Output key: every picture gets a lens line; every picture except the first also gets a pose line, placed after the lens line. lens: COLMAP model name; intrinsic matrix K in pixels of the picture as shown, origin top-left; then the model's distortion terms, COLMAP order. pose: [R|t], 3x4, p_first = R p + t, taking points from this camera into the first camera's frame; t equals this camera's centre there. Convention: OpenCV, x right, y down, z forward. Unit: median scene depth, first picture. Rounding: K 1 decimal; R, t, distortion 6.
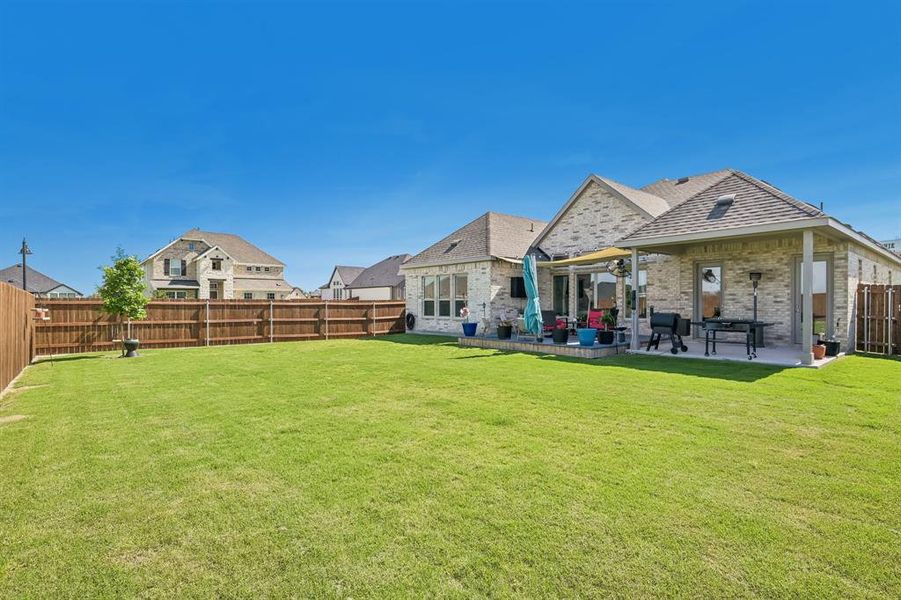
lens RADIAL K [[438.3, 0, 450.5], [0, 438.3, 300.0], [0, 0, 1]] dist [0.003313, 0.000505]
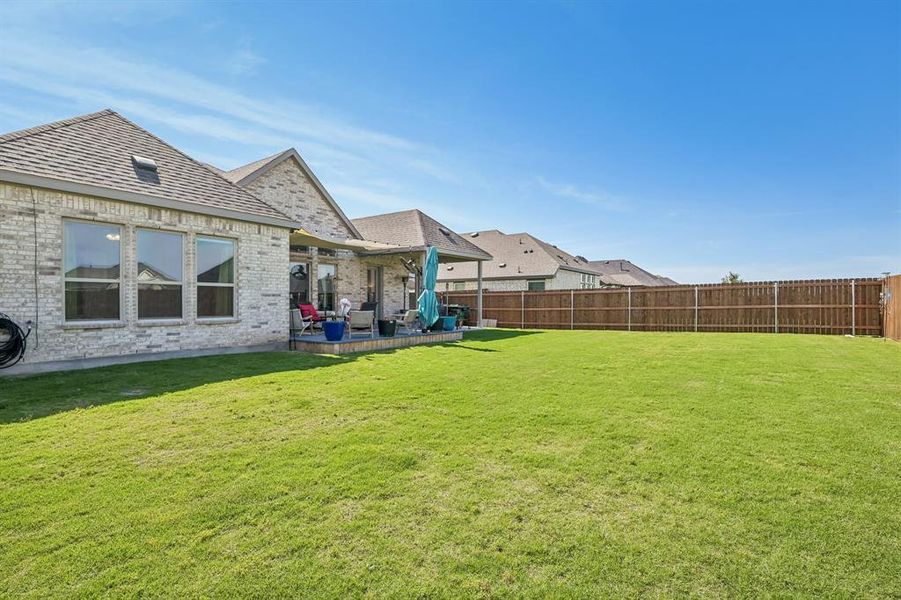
lens RADIAL K [[438.3, 0, 450.5], [0, 438.3, 300.0], [0, 0, 1]] dist [0.003313, 0.000505]
pose [[-0.245951, 0.009630, 0.969234, -0.618644], [-0.004483, 0.999929, -0.011073, 0.024615], [-0.969272, -0.007069, -0.245890, 0.933246]]
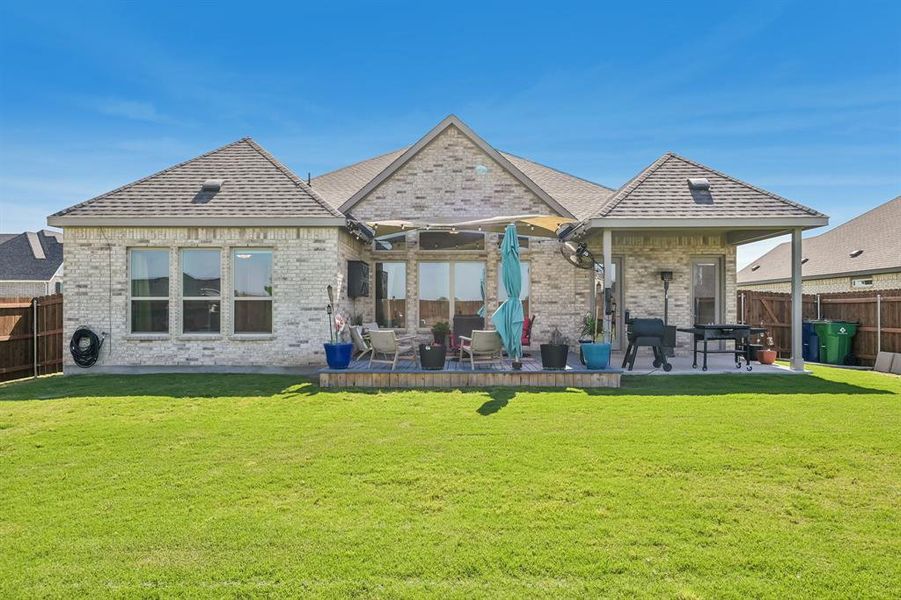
lens RADIAL K [[599.6, 0, 450.5], [0, 599.6, 300.0], [0, 0, 1]] dist [-0.000589, 0.000244]
pose [[0.658376, 0.014636, 0.752547, -0.377255], [-0.005842, 0.999880, -0.014336, 0.010090], [-0.752667, 0.005043, 0.658382, 0.409163]]
